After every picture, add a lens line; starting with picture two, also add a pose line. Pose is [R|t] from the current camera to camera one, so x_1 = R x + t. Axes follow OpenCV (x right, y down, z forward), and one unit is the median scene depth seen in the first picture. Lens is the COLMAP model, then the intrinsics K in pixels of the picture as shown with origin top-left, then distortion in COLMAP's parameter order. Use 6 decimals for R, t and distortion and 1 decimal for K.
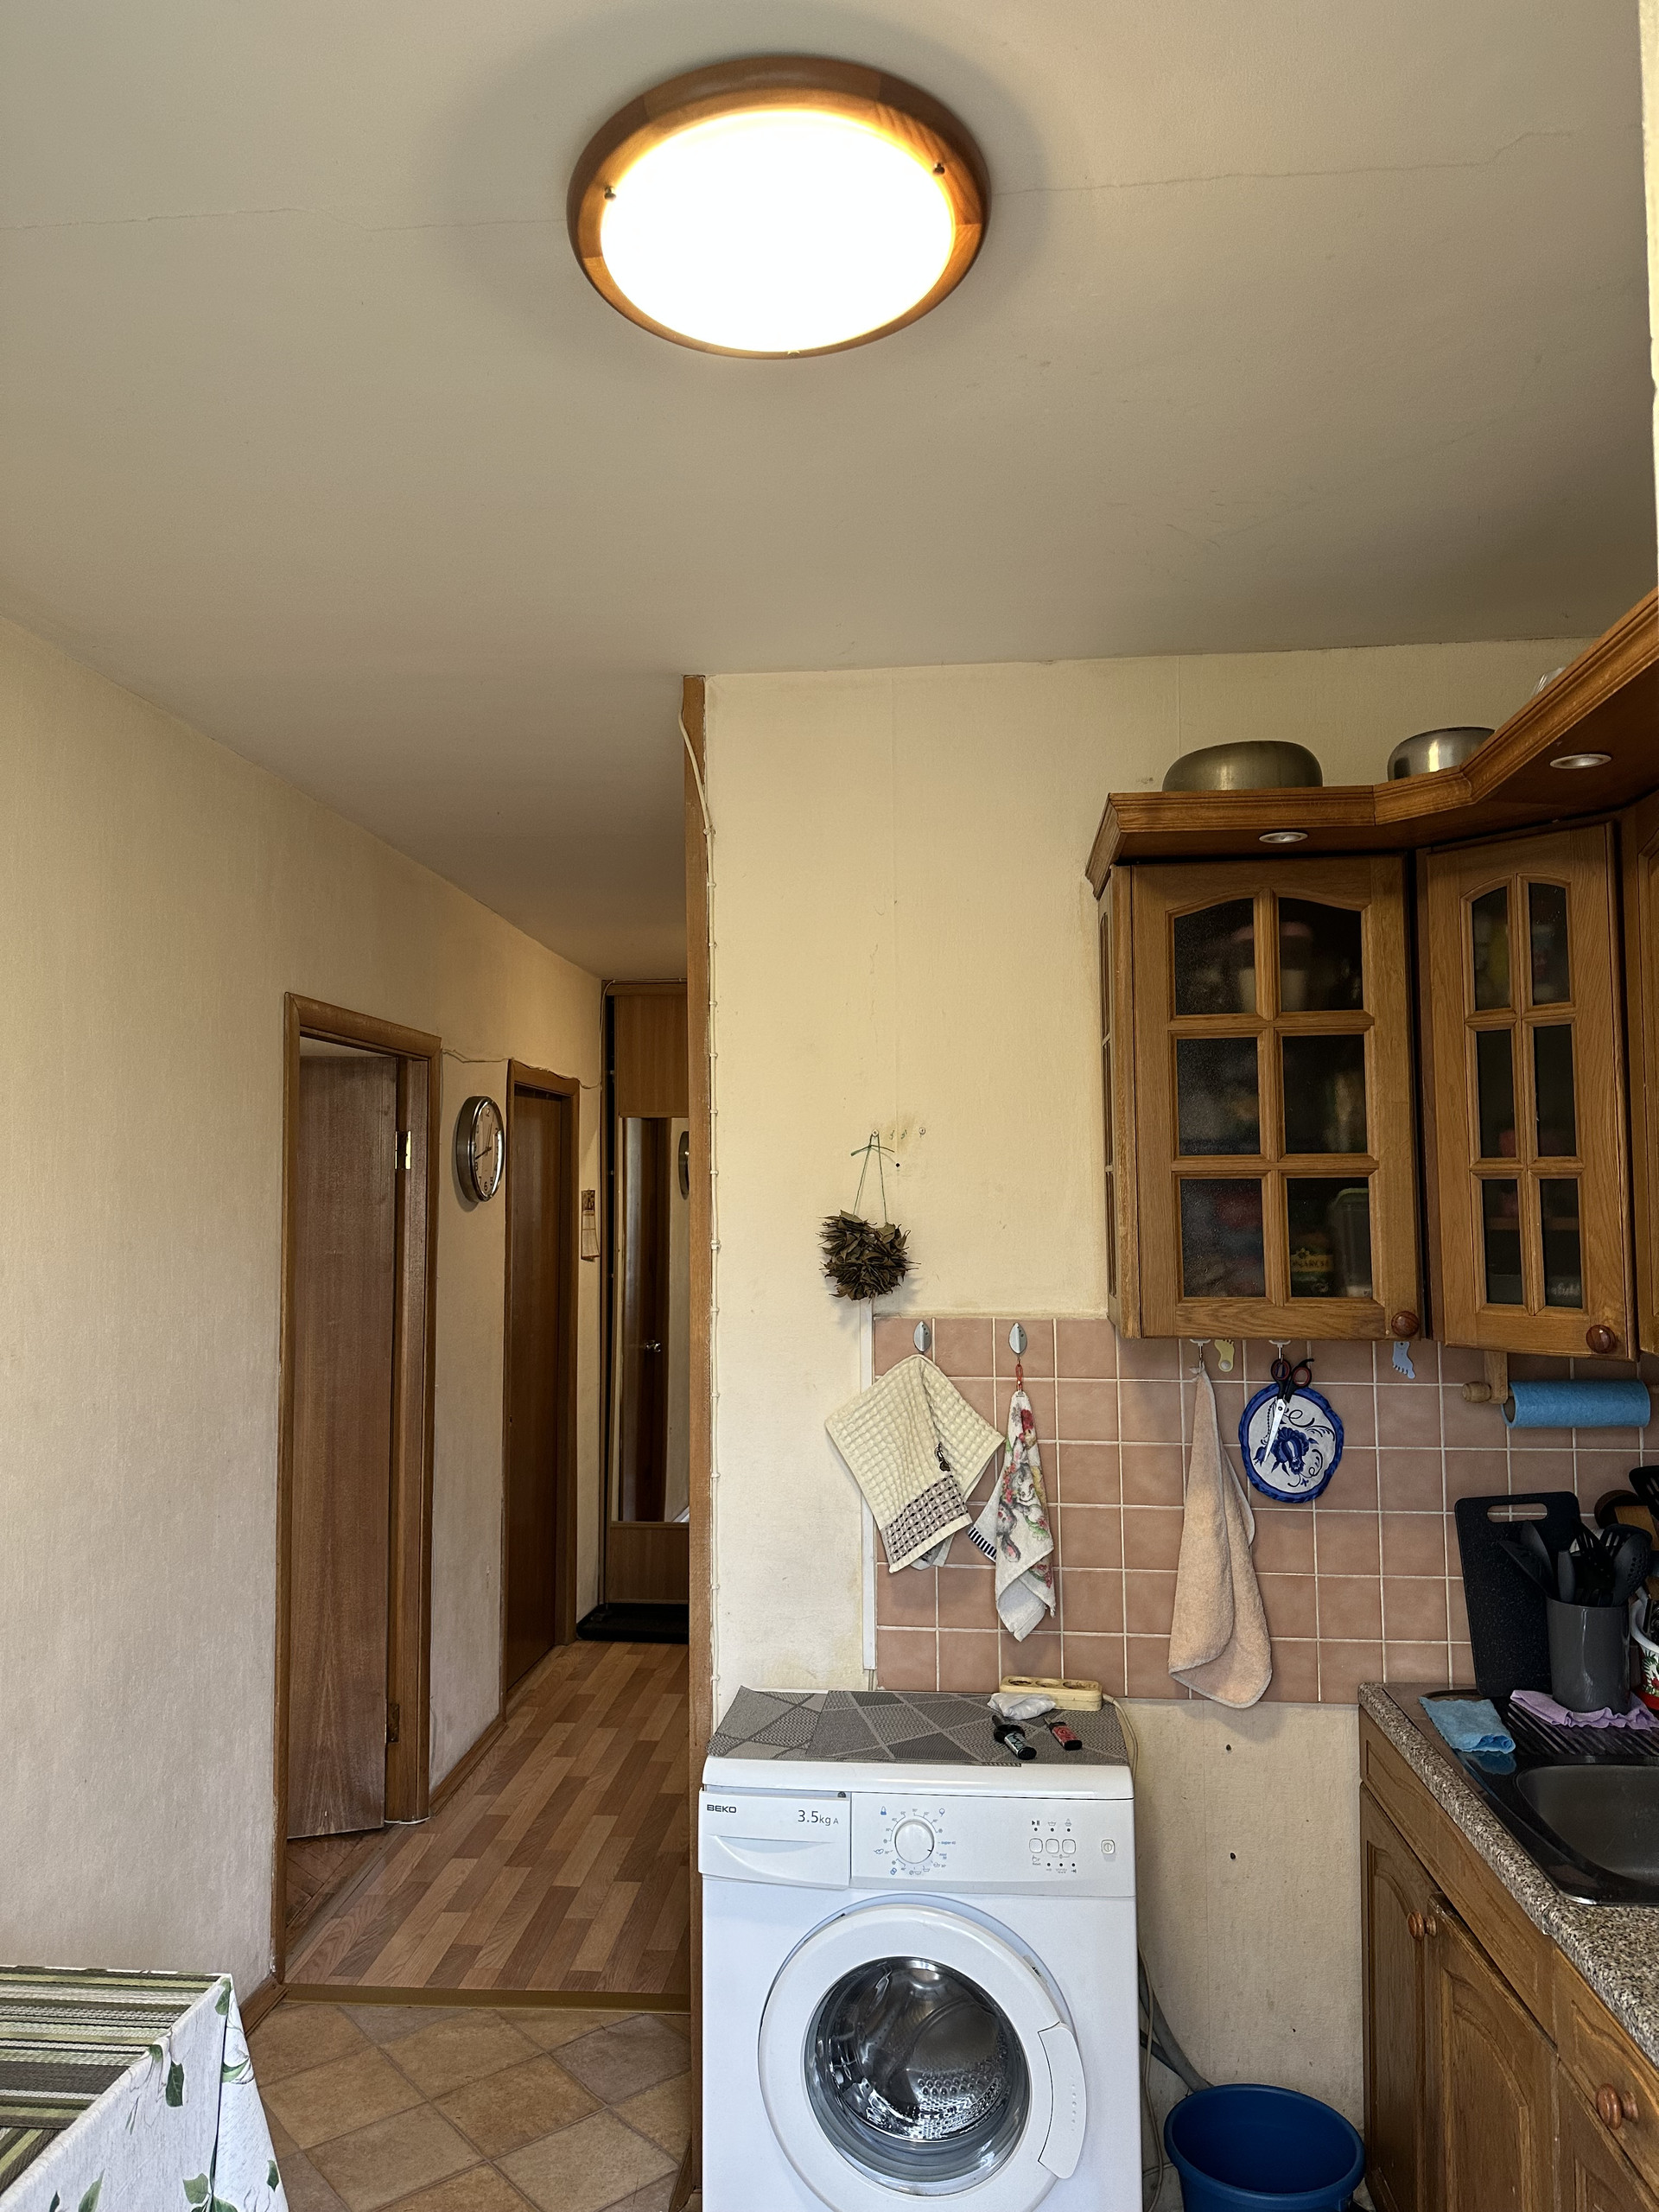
lens RADIAL K [[1539.1, 0, 839.3], [0, 1539.1, 1093.4], [0, 0, 1]] dist [0.072799, -0.095818]
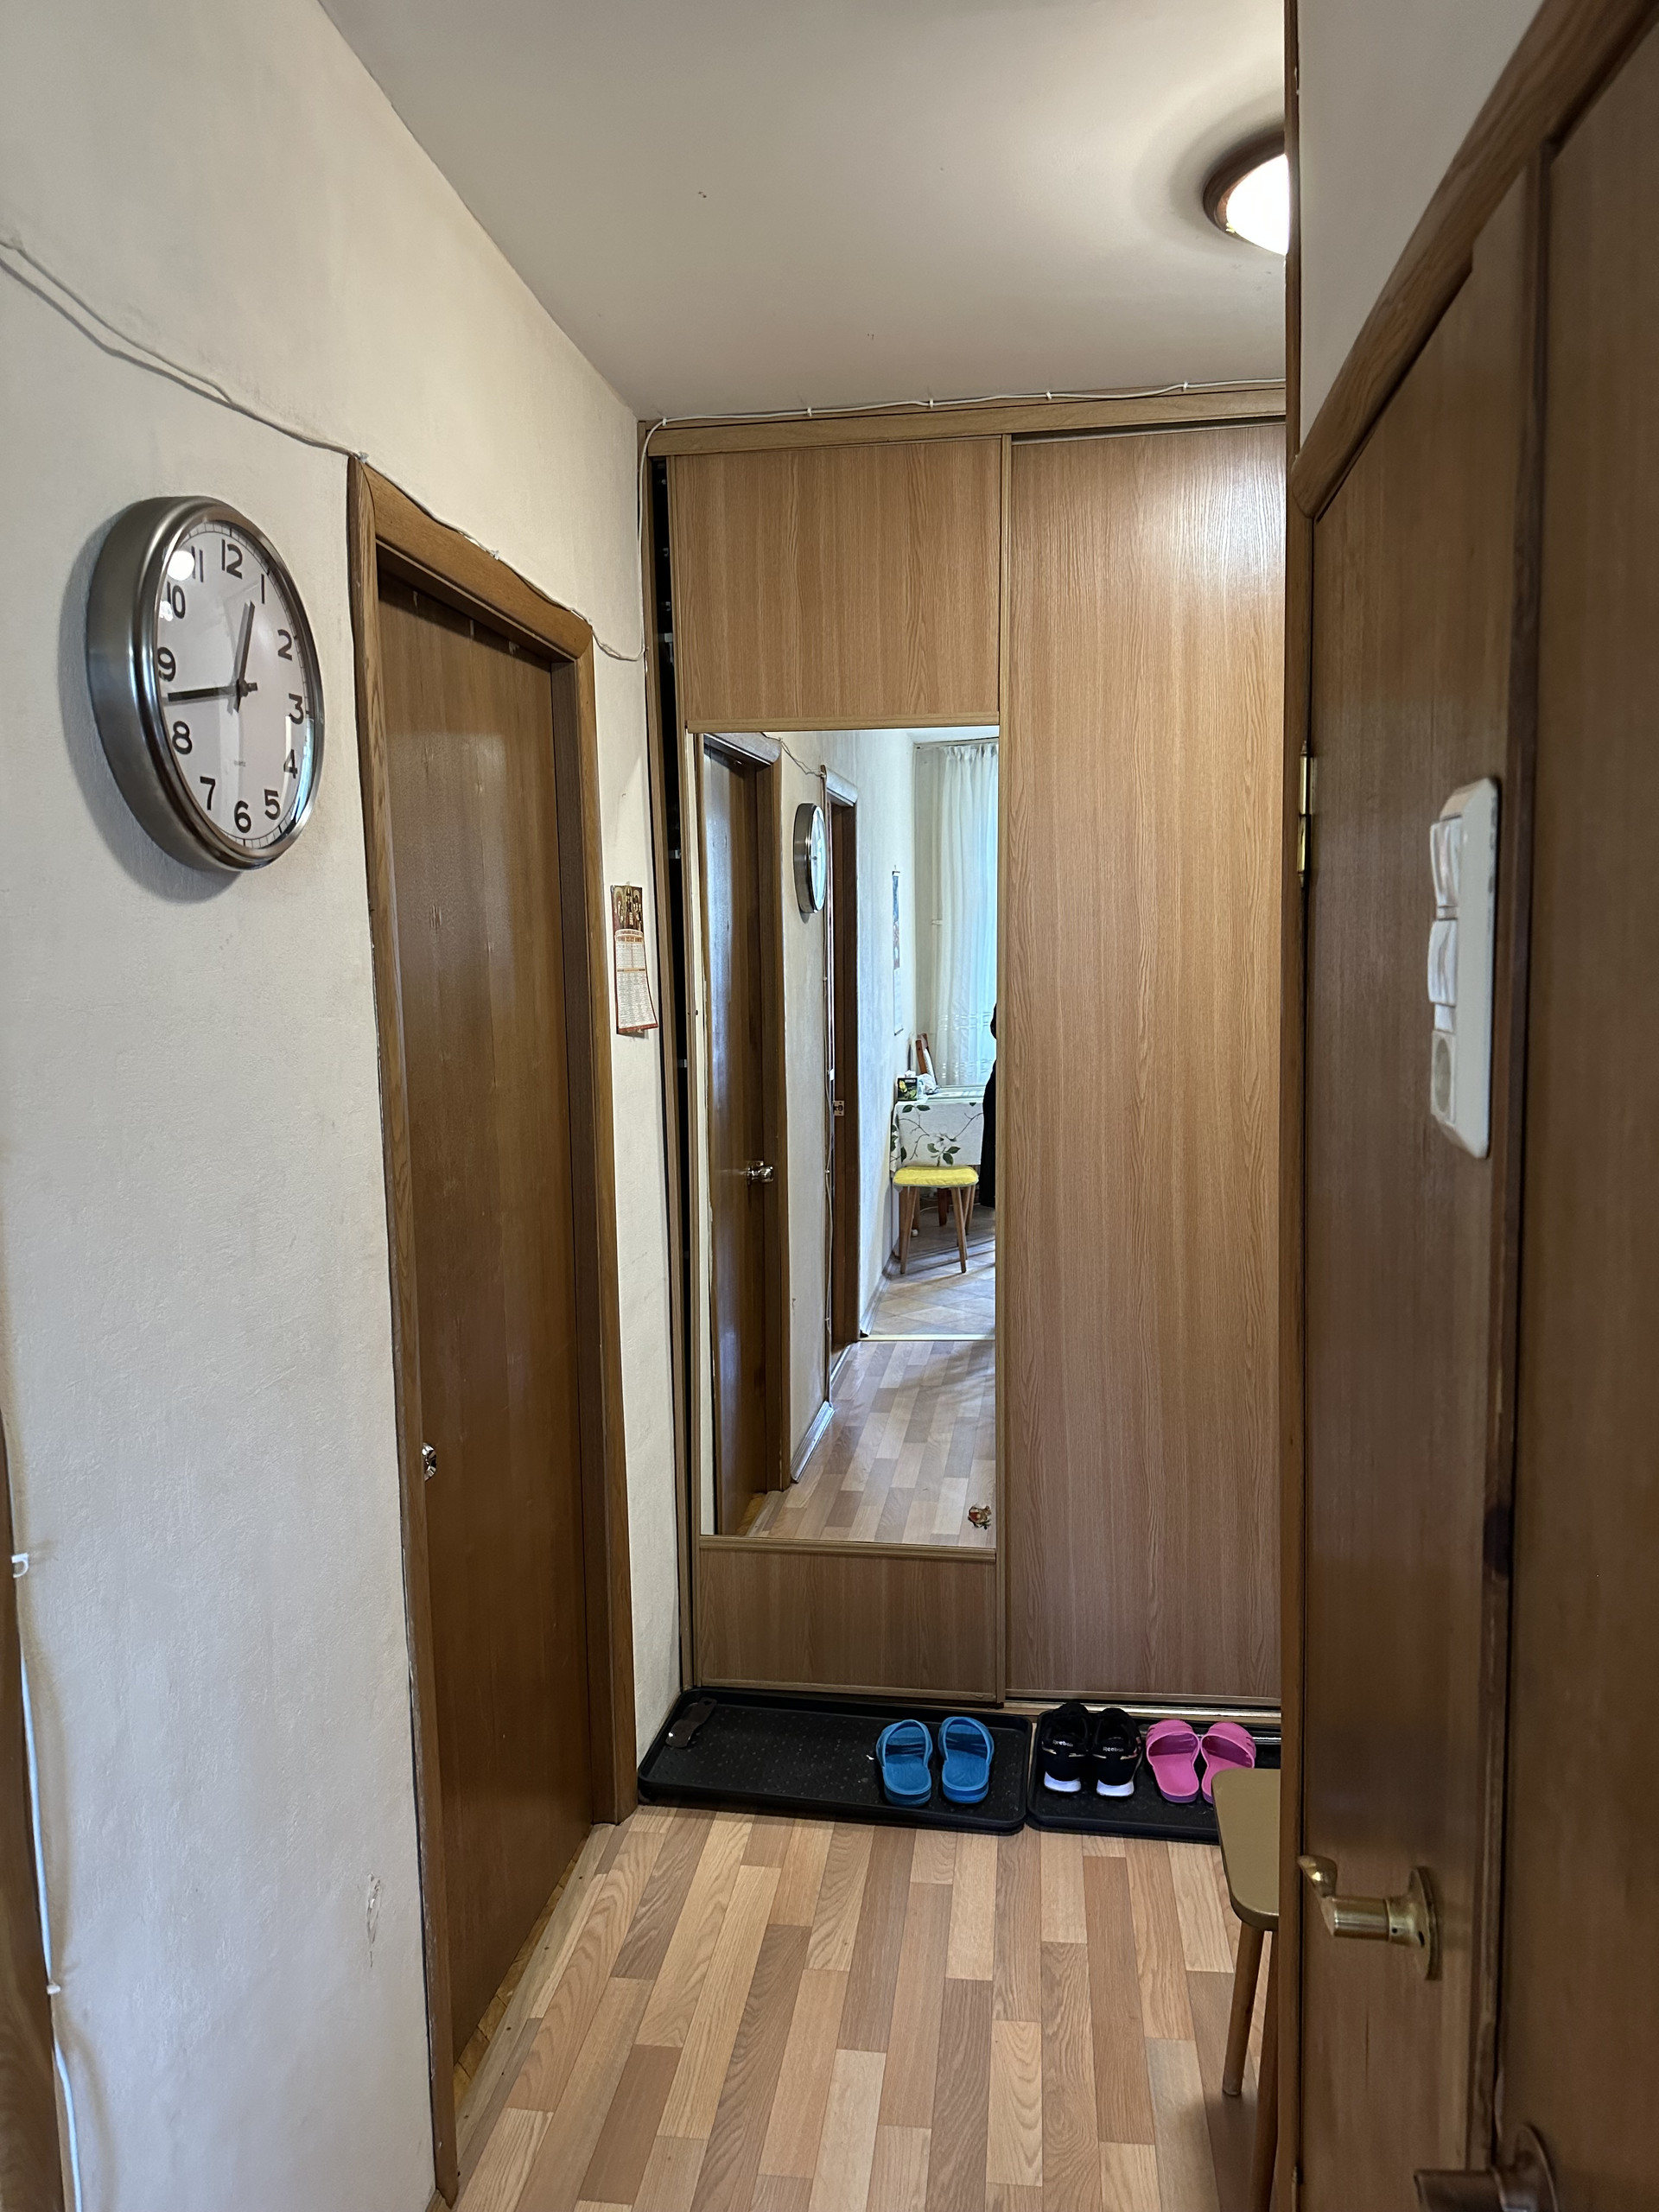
lens RADIAL K [[1539.1, 0, 817.7], [0, 1539.1, 1100.7], [0, 0, 1]] dist [0.072799, -0.095818]
pose [[0.997860, -0.007468, -0.064964, -0.178956], [0.018238, 0.985819, 0.166816, 0.118727], [0.062797, -0.167644, 0.983846, 1.270568]]
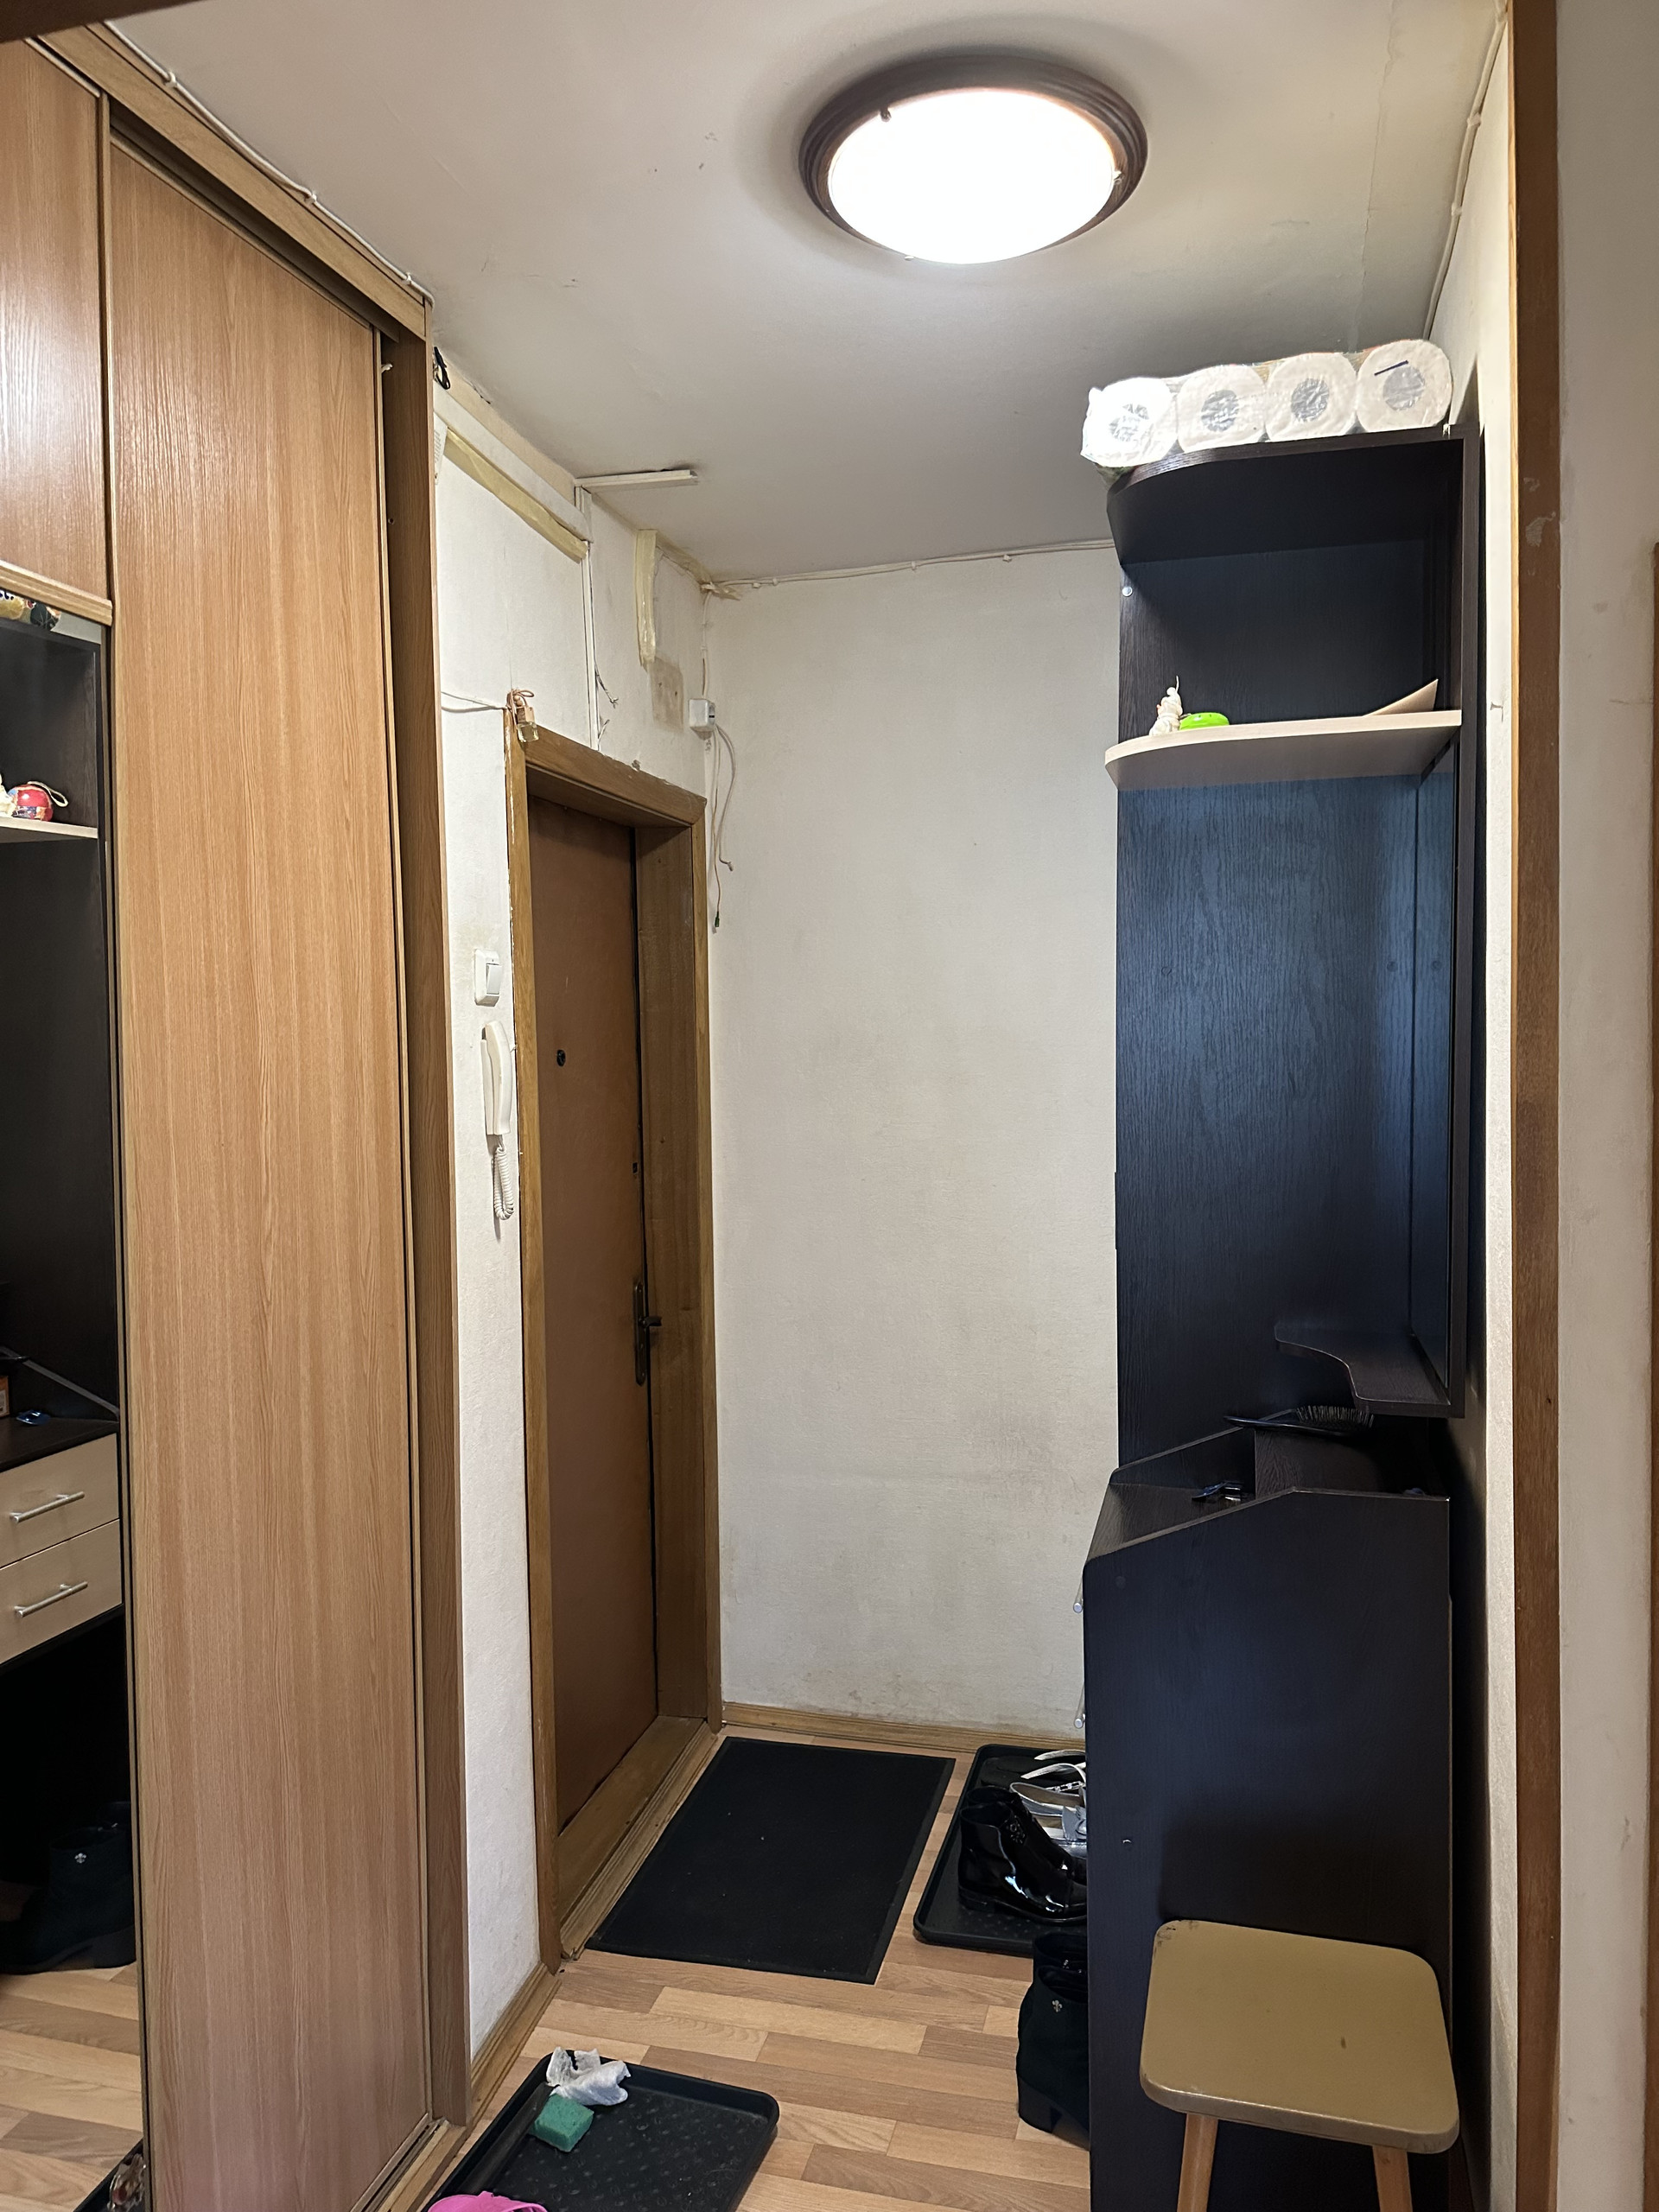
lens RADIAL K [[1539.1, 0, 831.0], [0, 1539.1, 1091.6], [0, 0, 1]] dist [0.072799, -0.095818]
pose [[0.183821, -0.034947, 0.982338, -0.673564], [-0.044255, 0.998060, 0.043787, 0.180208], [-0.981963, -0.051523, 0.181918, 2.078499]]
